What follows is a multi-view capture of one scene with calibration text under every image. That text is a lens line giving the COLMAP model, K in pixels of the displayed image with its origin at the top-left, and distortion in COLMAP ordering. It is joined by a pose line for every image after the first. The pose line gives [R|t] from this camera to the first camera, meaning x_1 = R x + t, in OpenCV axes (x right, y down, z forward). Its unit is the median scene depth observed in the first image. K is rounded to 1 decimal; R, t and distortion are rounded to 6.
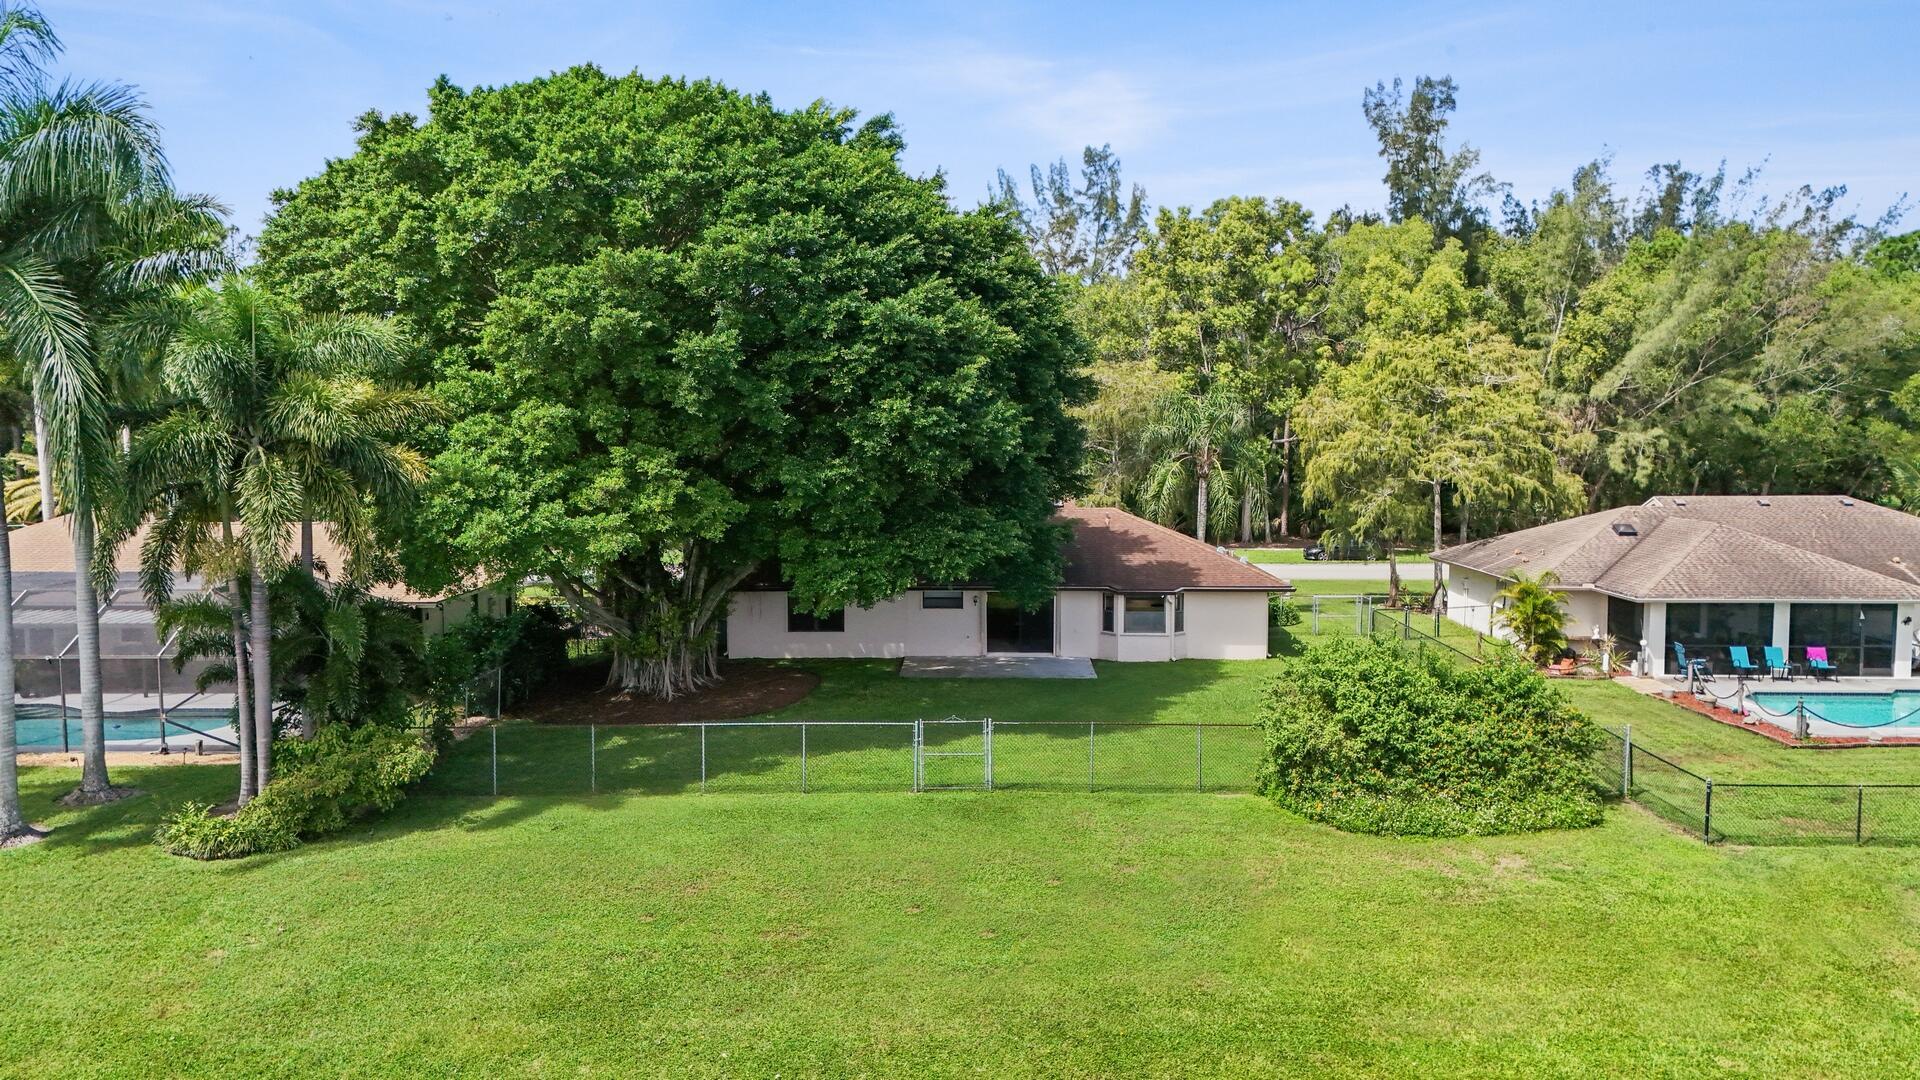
lens RADIAL K [[1433.6, 0, 961.1], [0, 1433.6, 544.8], [0, 0, 1]] dist [0.005346, 0.000447]
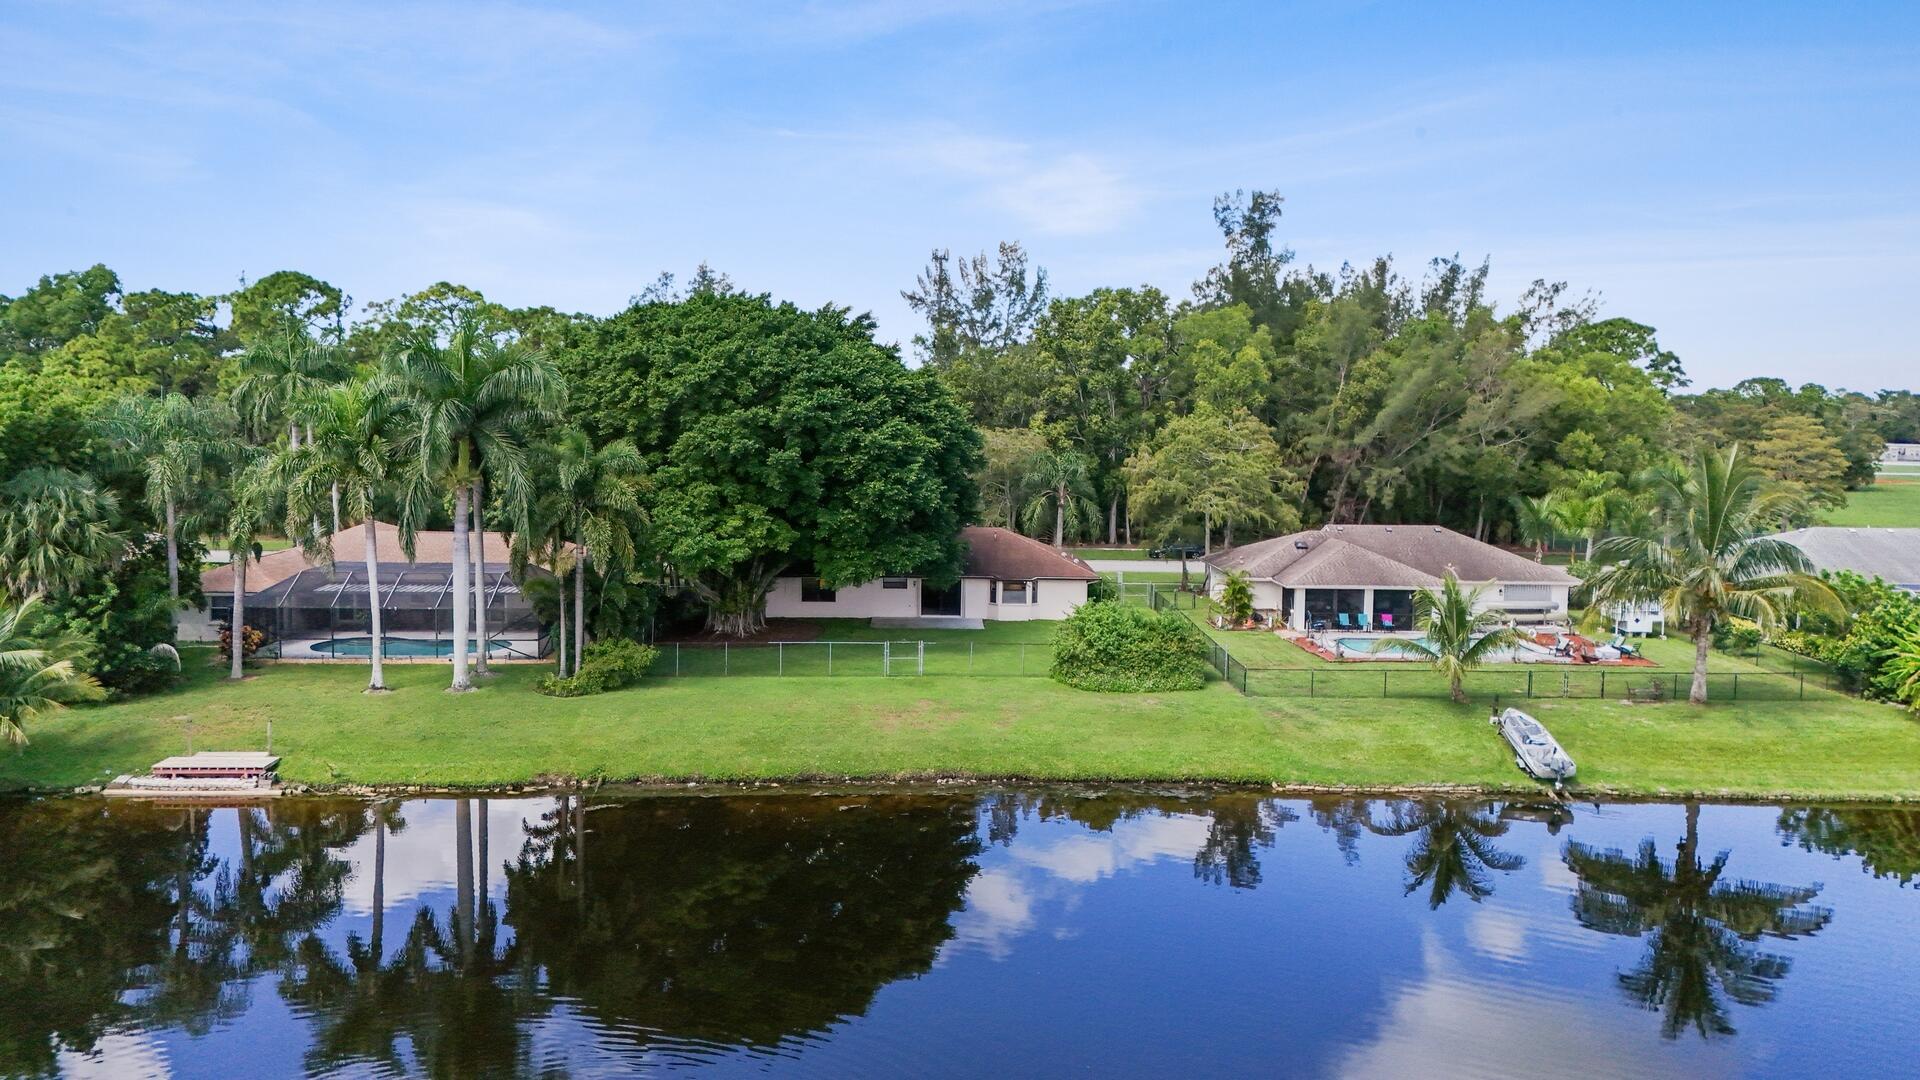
lens RADIAL K [[1433.6, 0, 961.1], [0, 1433.6, 544.8], [0, 0, 1]] dist [0.005346, 0.000447]
pose [[0.998937, 0.010716, 0.044827, -0.012361], [-0.011151, 0.999893, 0.009453, -0.025283], [-0.044721, -0.009943, 0.998950, -0.740292]]
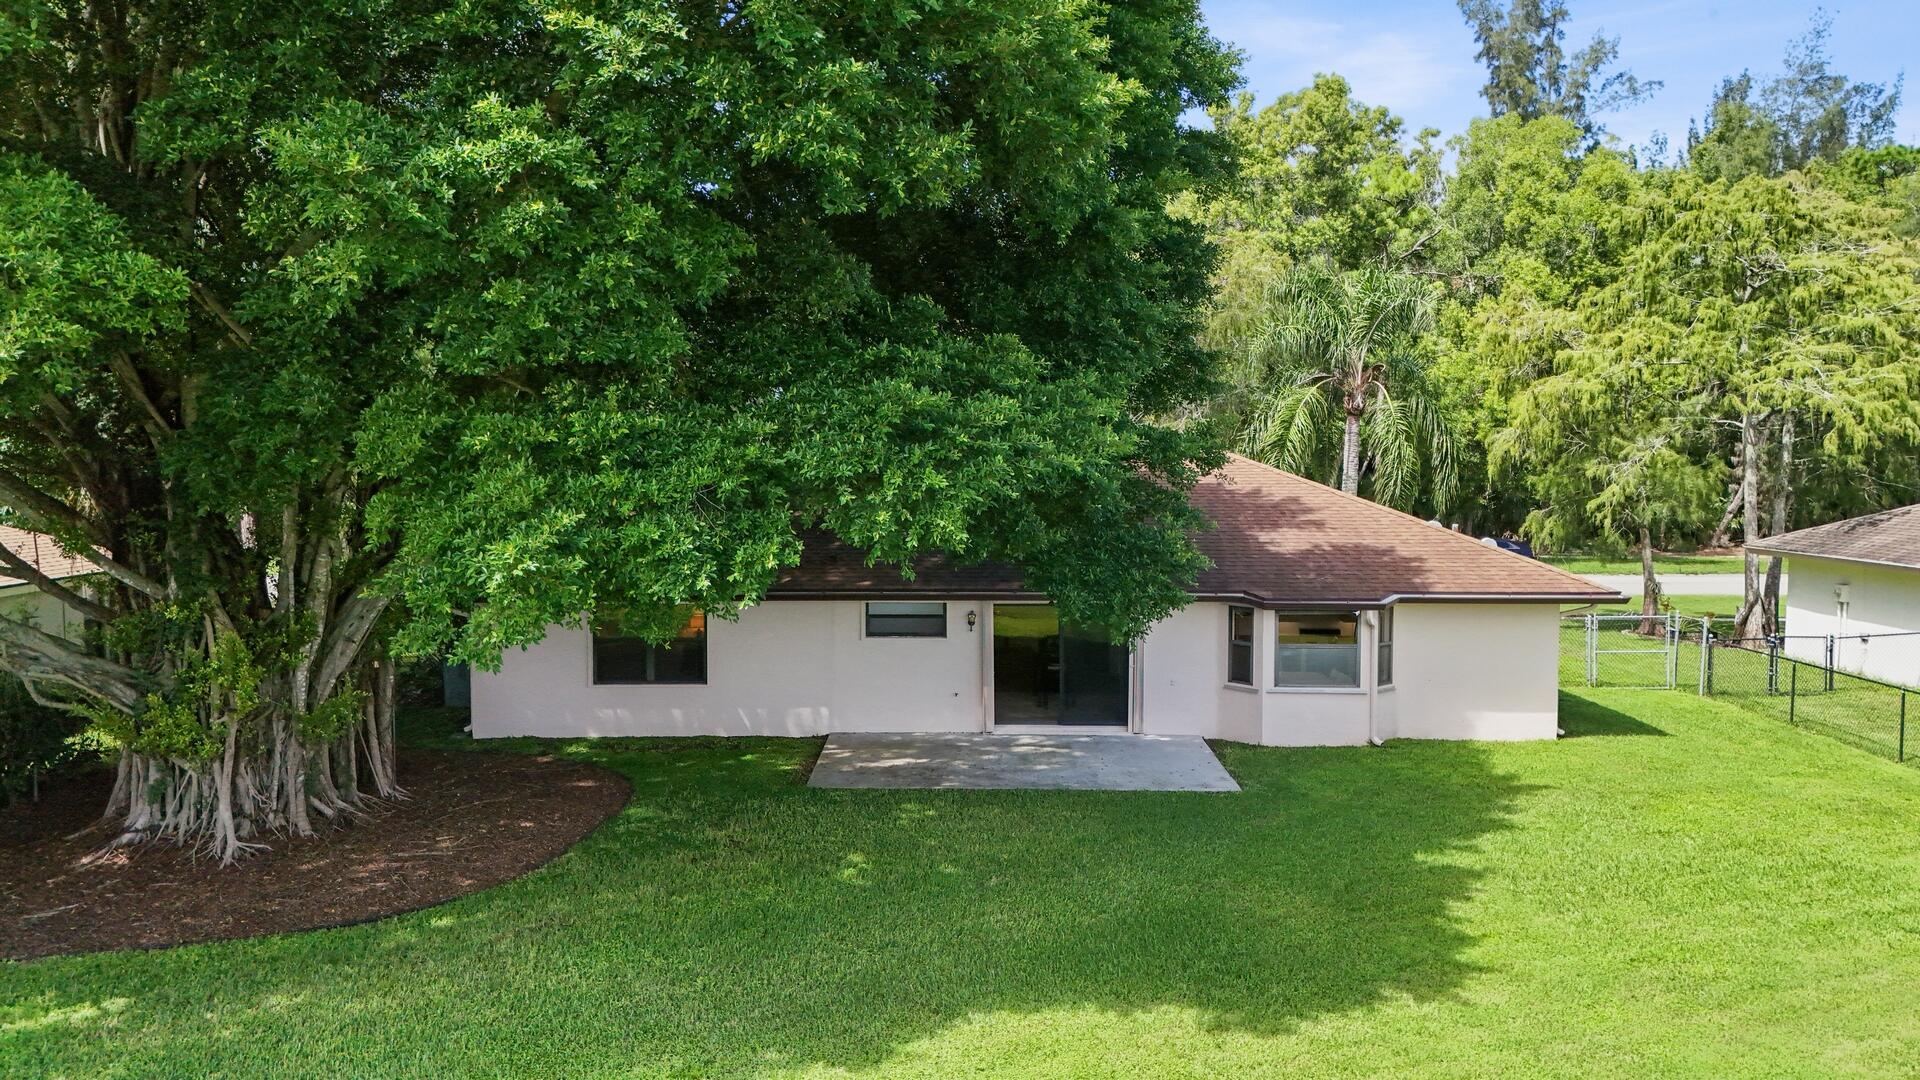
lens RADIAL K [[1433.6, 0, 961.1], [0, 1433.6, 544.8], [0, 0, 1]] dist [0.005346, 0.000447]
pose [[0.999914, 0.001669, 0.013022, 0.000024], [-0.001413, 0.999806, -0.019643, 0.024258], [-0.013053, 0.019623, 0.999722, 0.551263]]
